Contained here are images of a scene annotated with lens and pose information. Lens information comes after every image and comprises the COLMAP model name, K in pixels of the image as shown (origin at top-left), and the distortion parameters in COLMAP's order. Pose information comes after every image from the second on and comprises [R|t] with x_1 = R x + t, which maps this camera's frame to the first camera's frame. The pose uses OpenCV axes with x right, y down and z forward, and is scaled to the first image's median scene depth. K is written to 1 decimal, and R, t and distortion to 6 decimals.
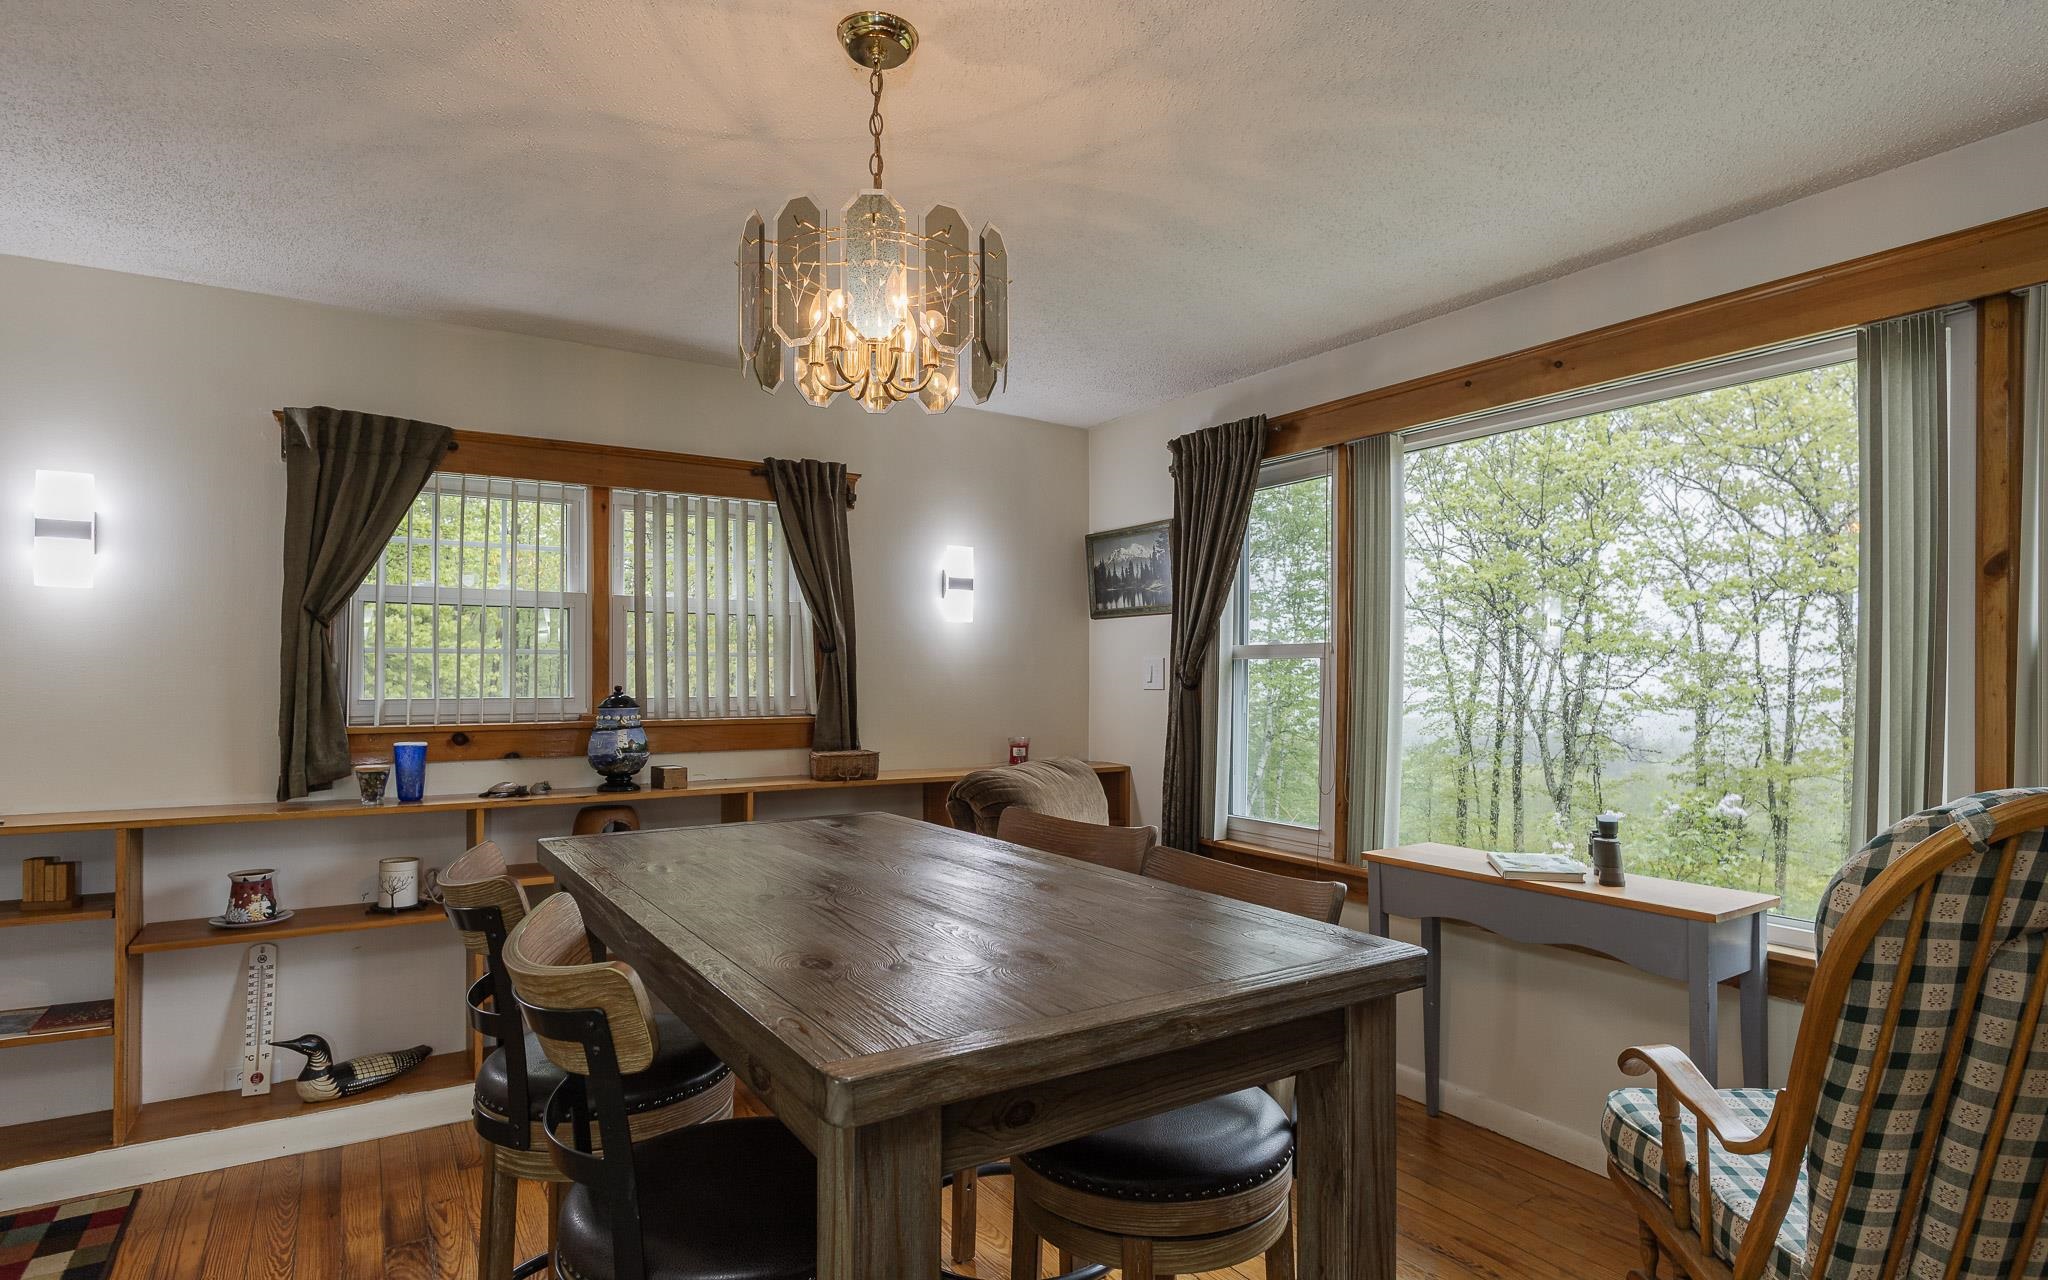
lens RADIAL K [[1069.8, 0, 1025.1], [0, 1069.8, 674.1], [0, 0, 1]] dist [0.007351, -0.006591]
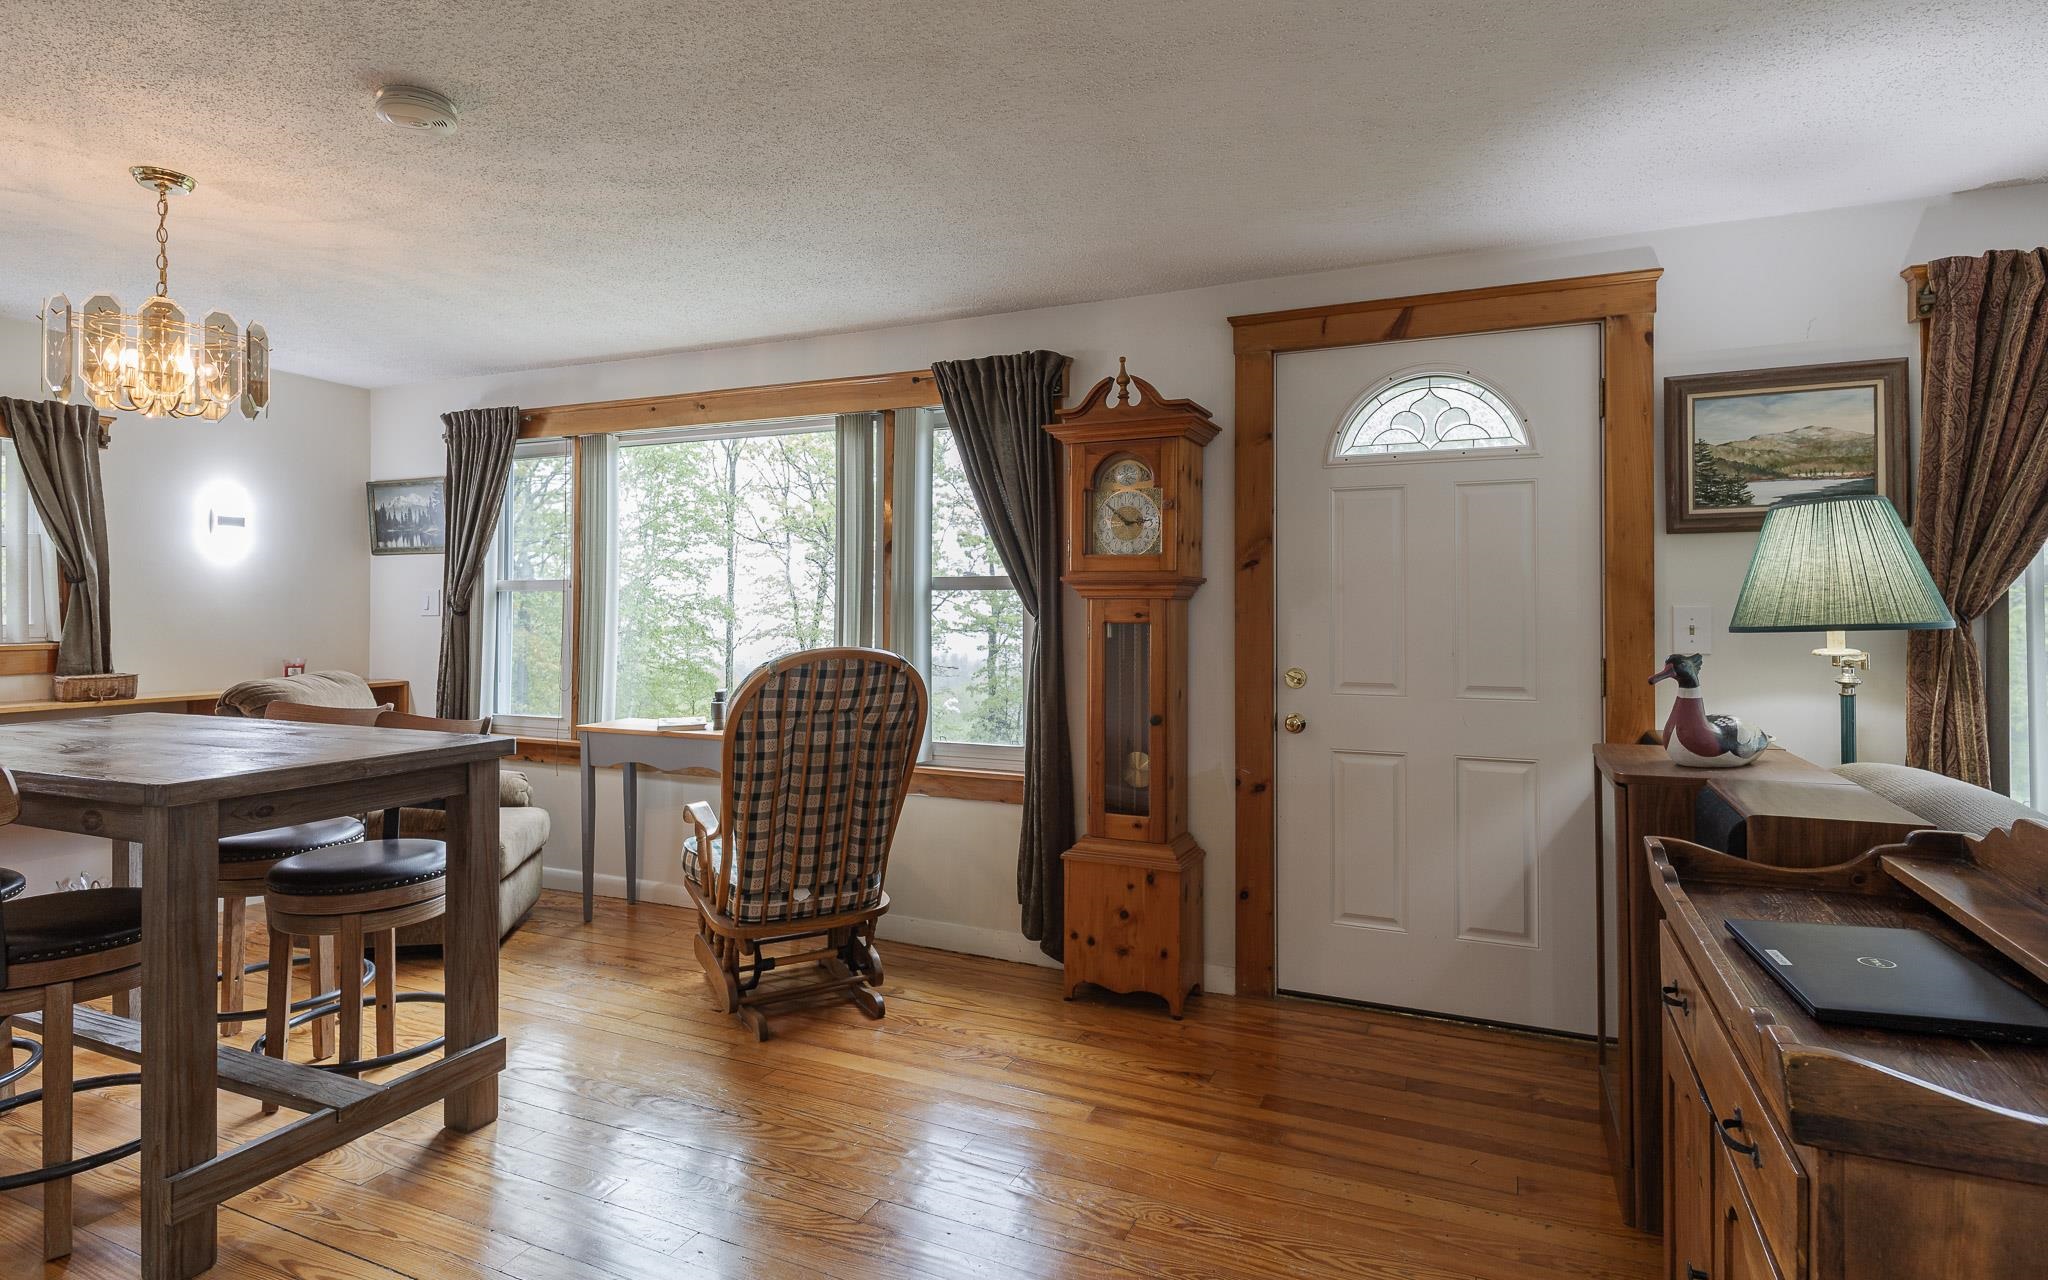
lens RADIAL K [[1069.8, 0, 1028.1], [0, 1069.8, 597.1], [0, 0, 1]] dist [0.007351, -0.006591]
pose [[0.836832, 0.002063, 0.547456, 0.025401], [0.001095, 0.999985, -0.005443, 0.000946], [-0.547459, 0.005155, 0.836817, -0.418206]]
